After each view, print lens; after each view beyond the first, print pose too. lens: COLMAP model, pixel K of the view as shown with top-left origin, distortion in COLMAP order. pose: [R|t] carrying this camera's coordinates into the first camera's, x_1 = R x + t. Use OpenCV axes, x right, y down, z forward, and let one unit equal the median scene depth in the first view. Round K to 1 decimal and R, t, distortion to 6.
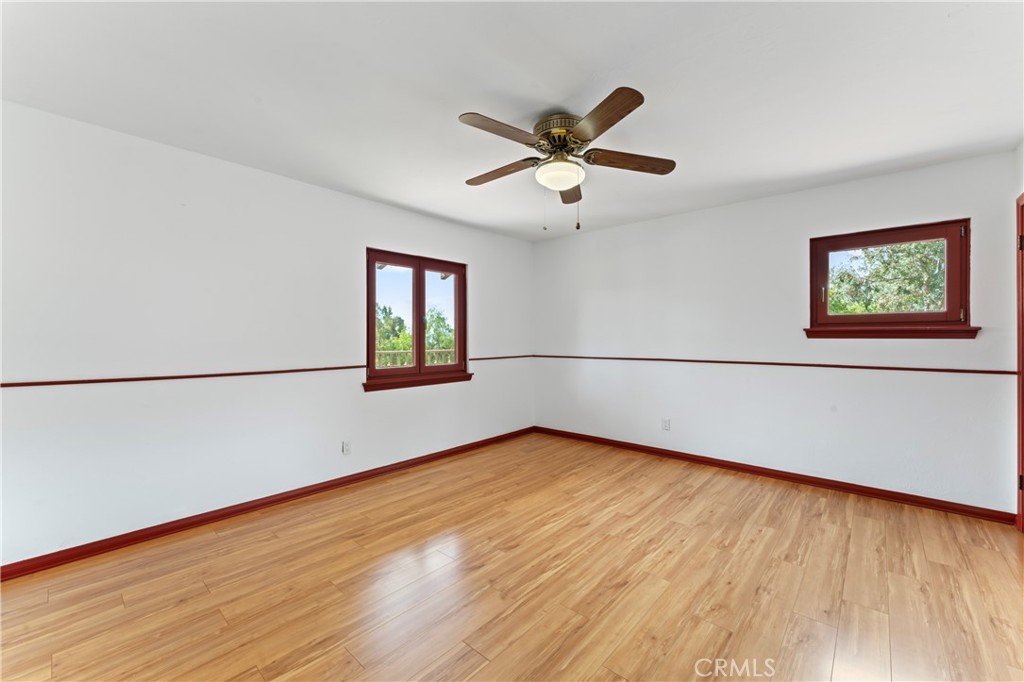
lens RADIAL K [[407.3, 0, 513.2], [0, 407.3, 341.6], [0, 0, 1]] dist [-0.000763, 0.000036]
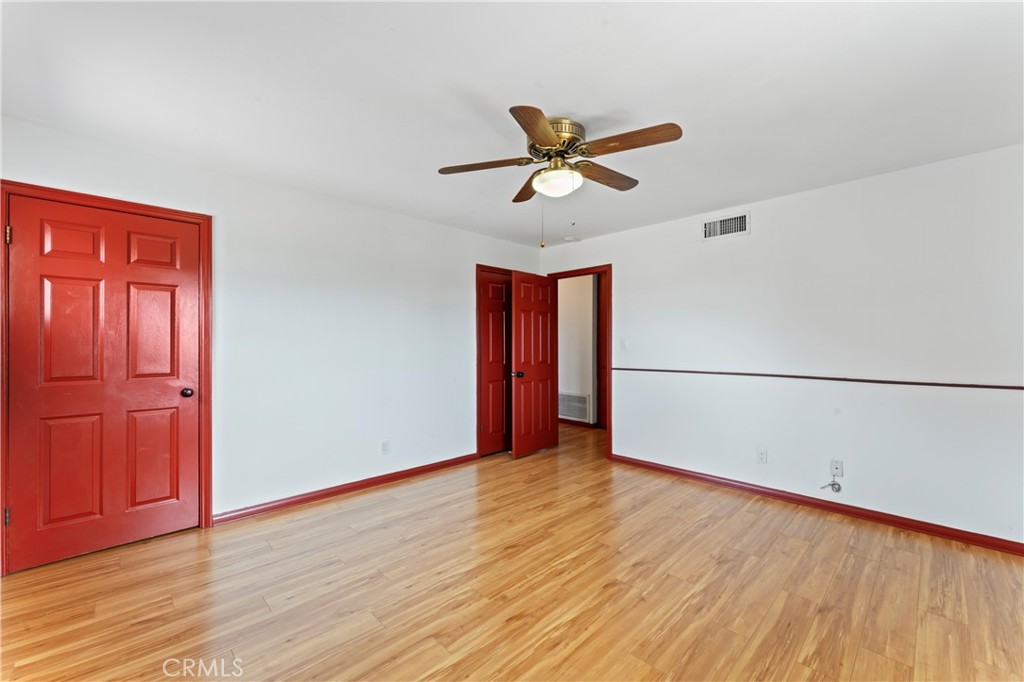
lens RADIAL K [[407.3, 0, 510.9], [0, 407.3, 339.9], [0, 0, 1]] dist [-0.000763, 0.000036]
pose [[-0.996844, 0.000630, 0.079380, 0.144781], [0.000461, 0.999998, -0.002143, -0.023212], [-0.079381, -0.002100, -0.996842, 1.936518]]
